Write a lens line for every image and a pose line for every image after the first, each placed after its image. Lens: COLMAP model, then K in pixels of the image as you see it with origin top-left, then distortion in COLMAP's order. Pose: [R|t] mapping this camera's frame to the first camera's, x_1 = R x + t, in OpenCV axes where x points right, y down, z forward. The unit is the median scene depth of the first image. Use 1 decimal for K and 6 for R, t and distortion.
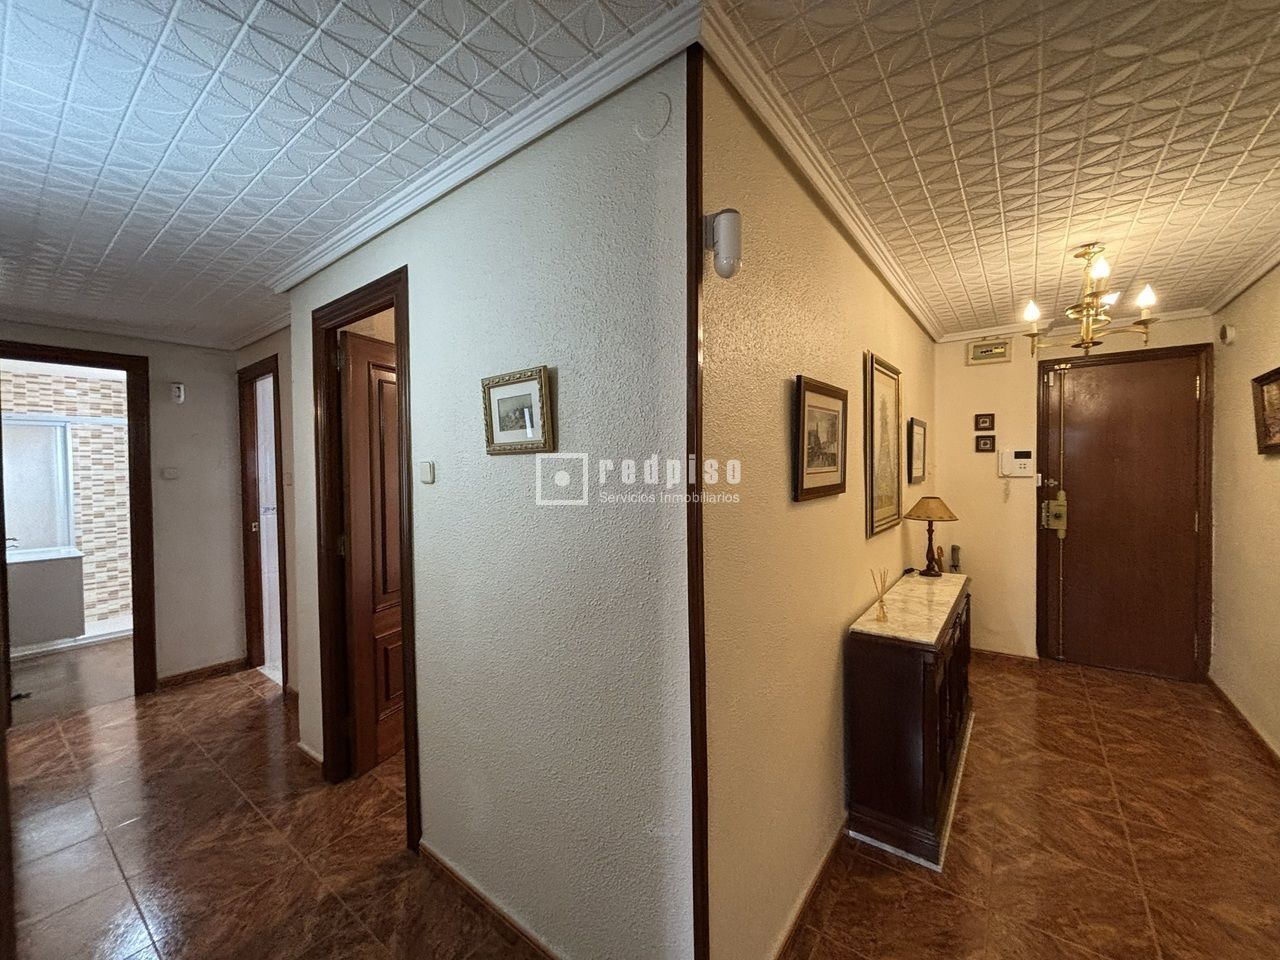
lens RADIAL K [[511.8, 0, 638.4], [0, 511.8, 478.0], [0, 0, 1]] dist [0.001002, 0.000271]
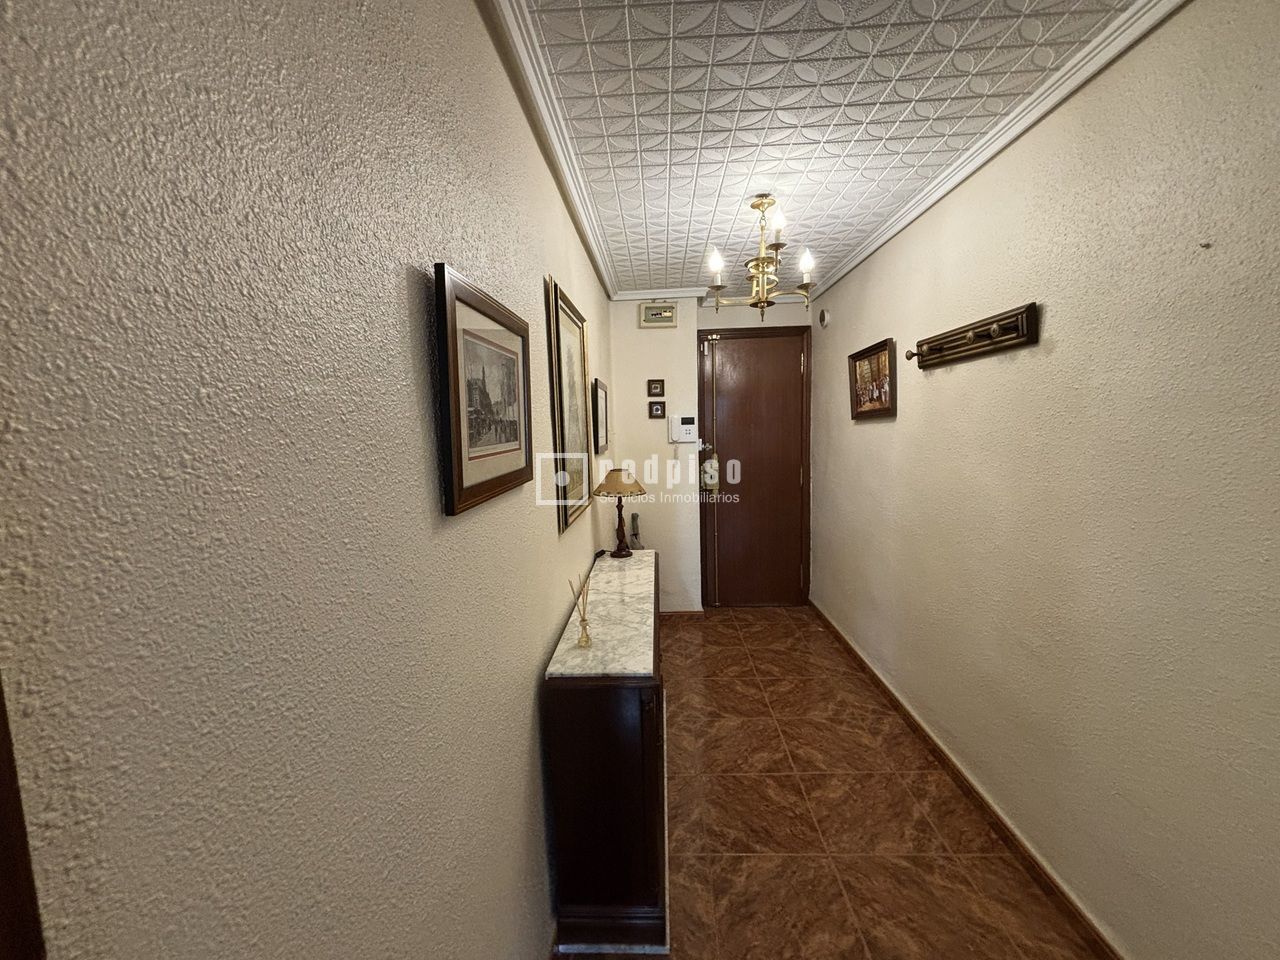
lens RADIAL K [[511.8, 0, 638.4], [0, 511.8, 478.0], [0, 0, 1]] dist [0.001002, 0.000271]
pose [[0.820120, -0.068061, 0.568129, 0.107437], [0.030581, 0.996695, 0.075257, -0.015415], [-0.571374, -0.044345, 0.819491, 0.289403]]
